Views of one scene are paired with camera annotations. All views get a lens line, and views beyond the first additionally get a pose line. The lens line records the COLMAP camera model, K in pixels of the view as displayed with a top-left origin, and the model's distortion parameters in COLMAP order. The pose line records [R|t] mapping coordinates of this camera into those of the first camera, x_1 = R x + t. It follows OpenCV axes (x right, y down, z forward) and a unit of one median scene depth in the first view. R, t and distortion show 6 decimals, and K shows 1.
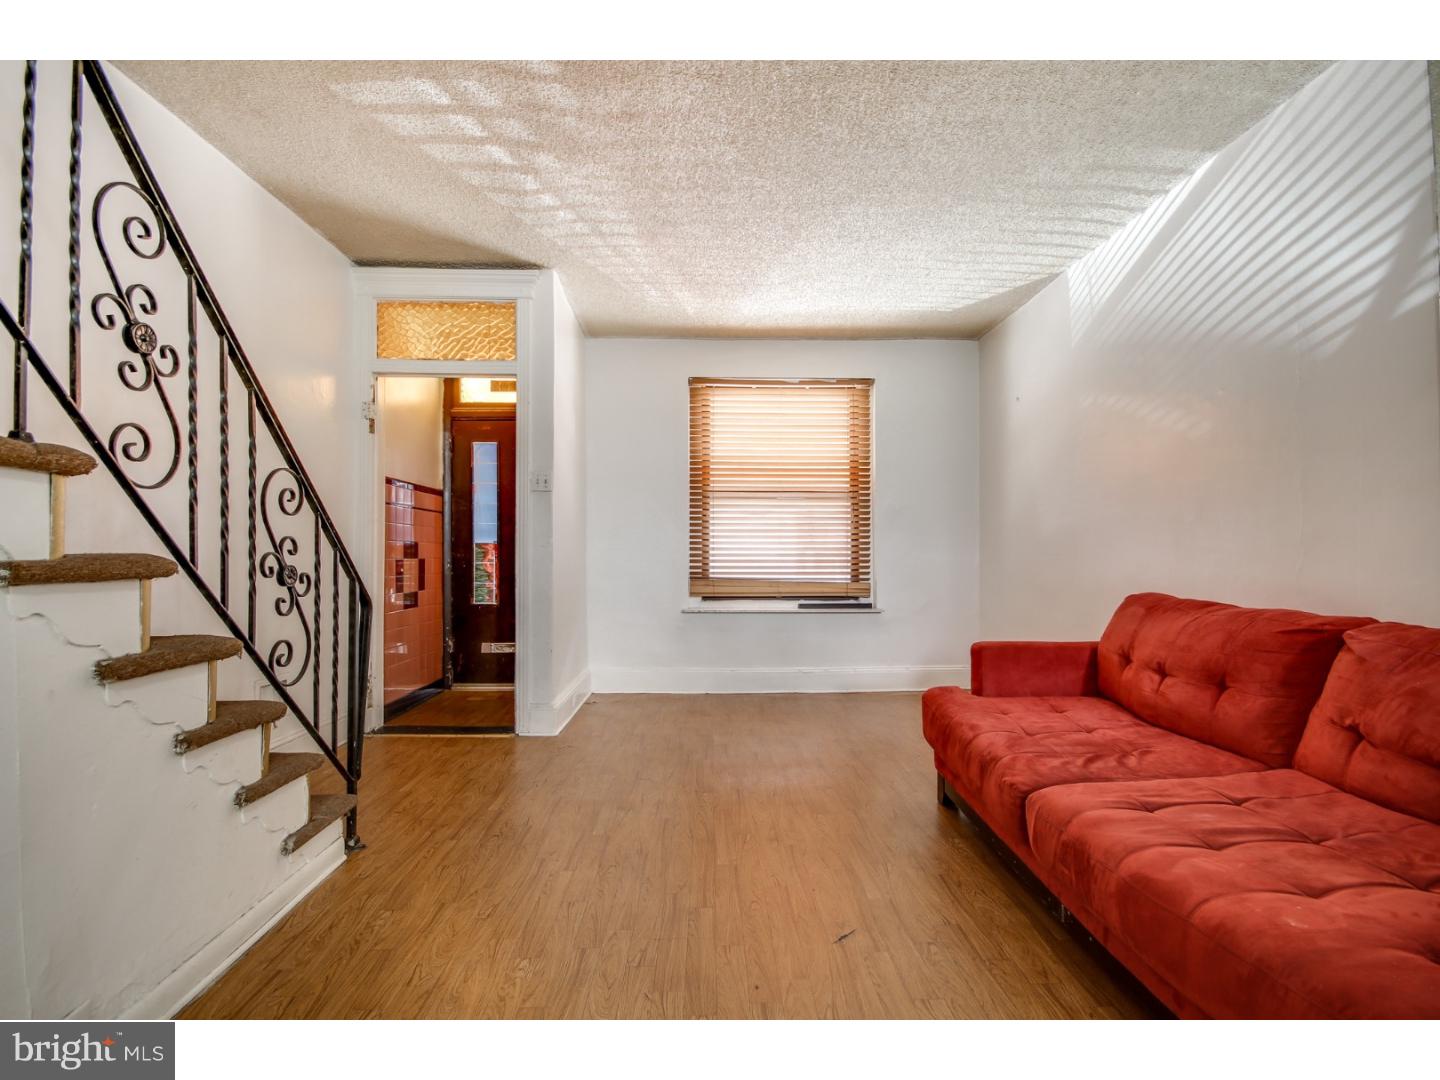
lens RADIAL K [[674.9, 0, 722.3], [0, 674.9, 552.6], [0, 0, 1]] dist [0.002623, -0.006289]
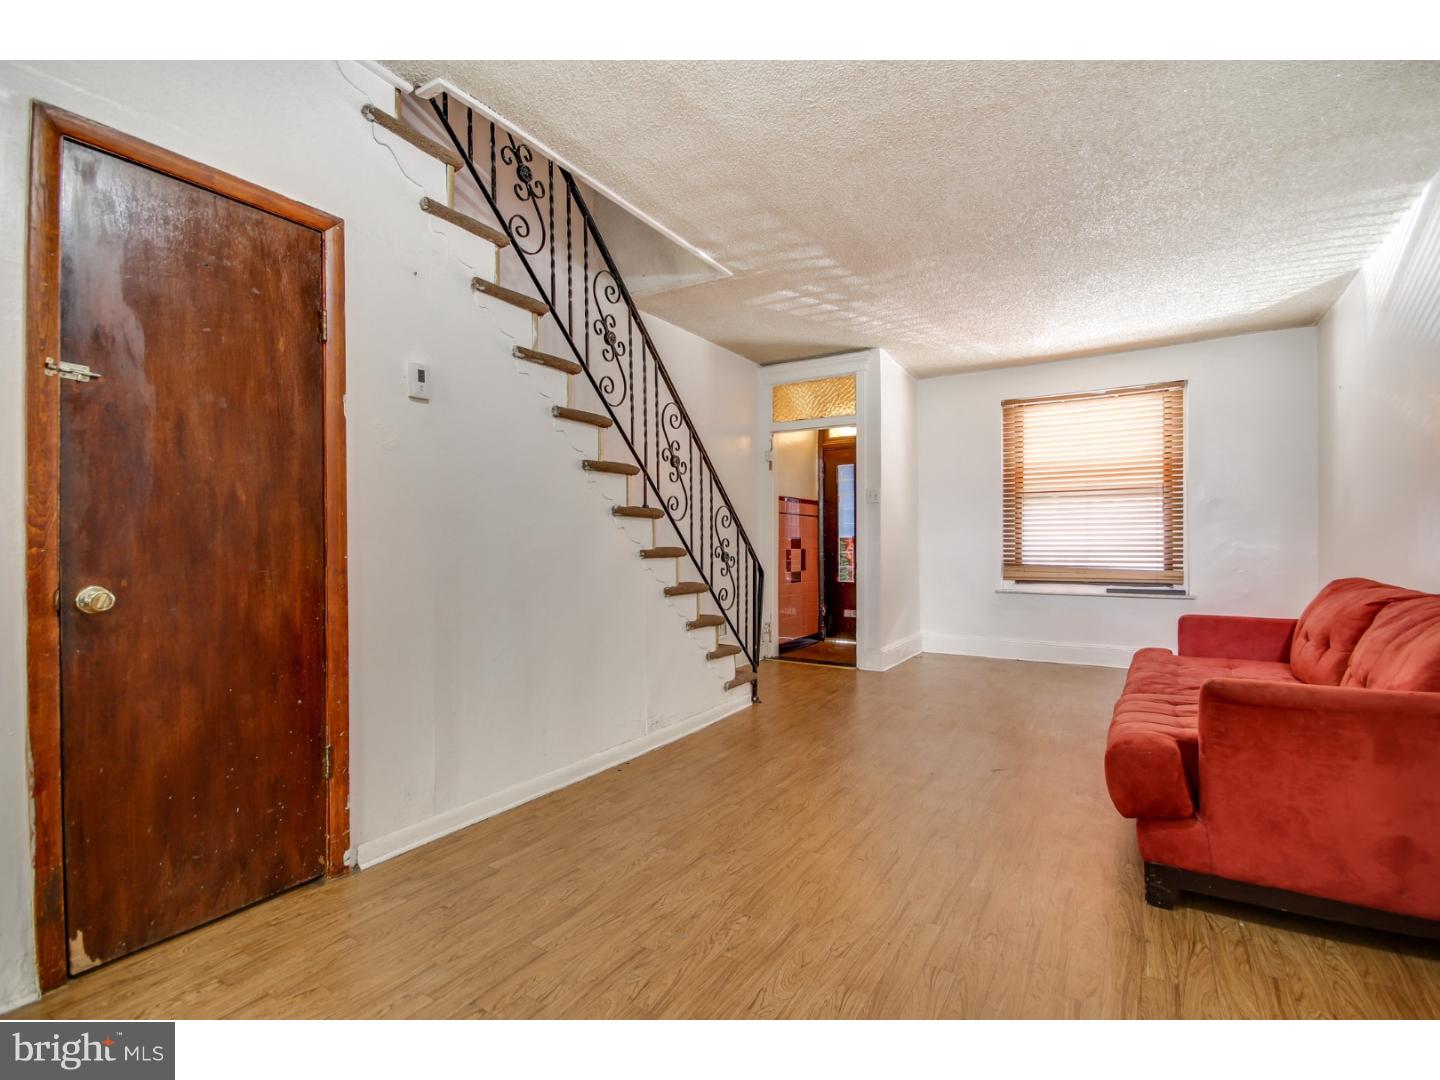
lens RADIAL K [[674.9, 0, 722.3], [0, 674.9, 552.6], [0, 0, 1]] dist [0.002623, -0.006289]
pose [[0.836288, 0.001611, -0.548288, 0.293273], [0.005967, 0.999910, 0.012039, -0.003044], [0.548258, -0.013340, 0.836203, -0.447580]]
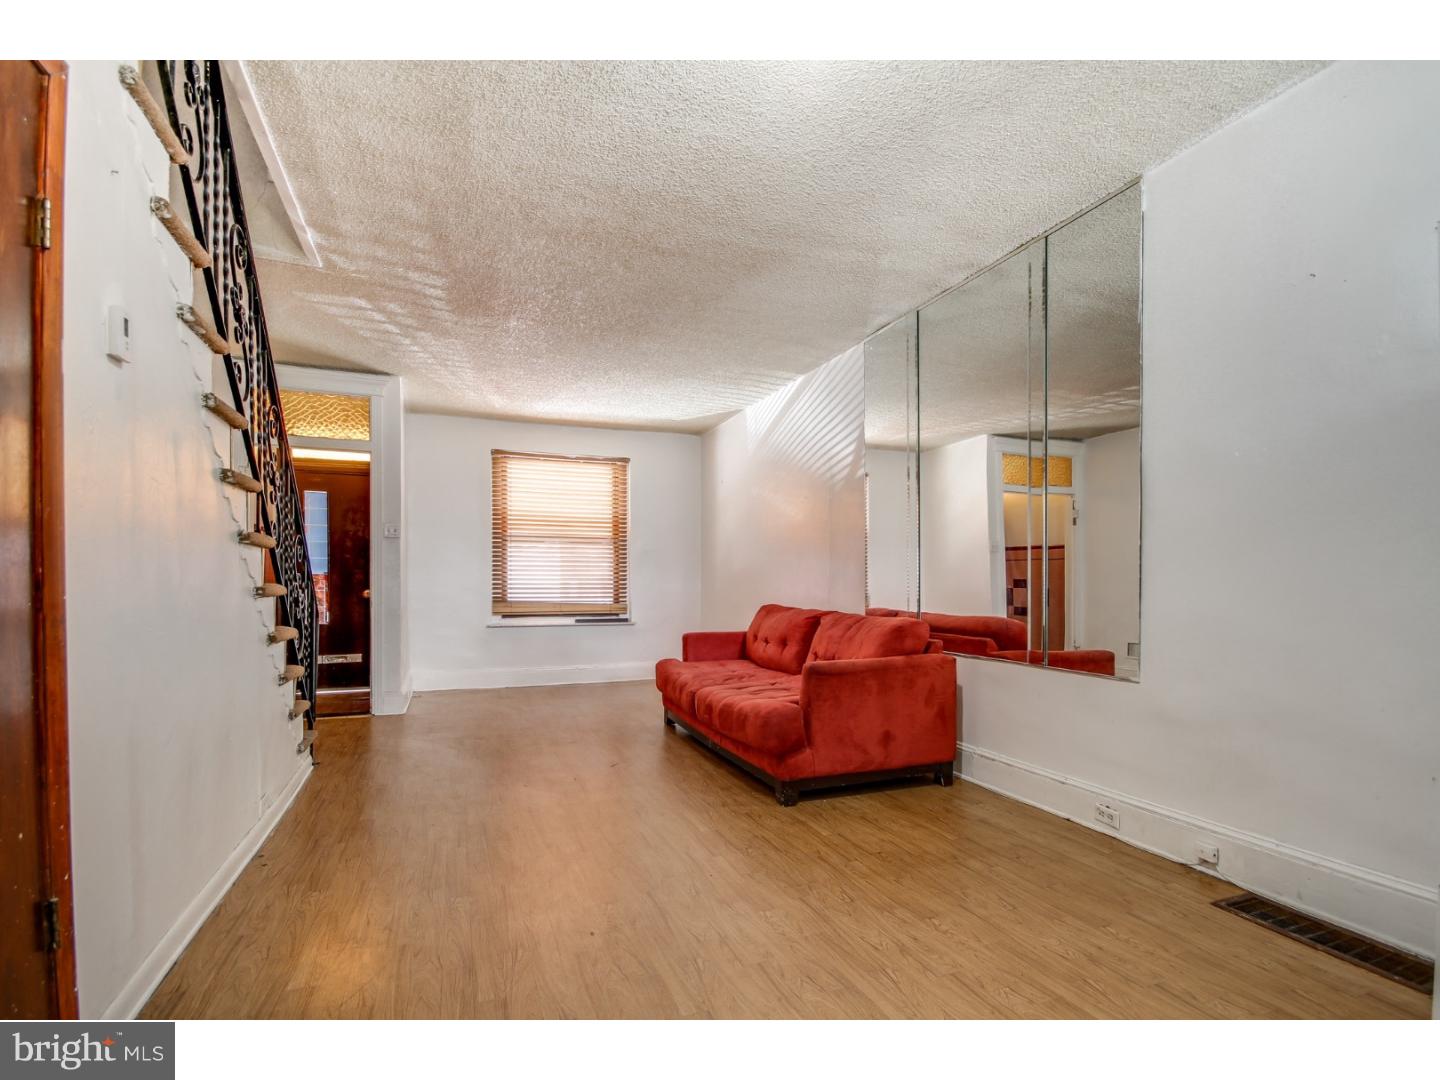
lens RADIAL K [[688.7, 0, 718.4], [0, 688.7, 595.9], [0, 0, 1]] dist [0.002711, 0.000013]
pose [[0.941030, -0.005348, 0.338281, -0.131910], [-0.001959, 0.999772, 0.021255, -0.003623], [-0.338317, -0.020664, 0.940805, -0.628247]]
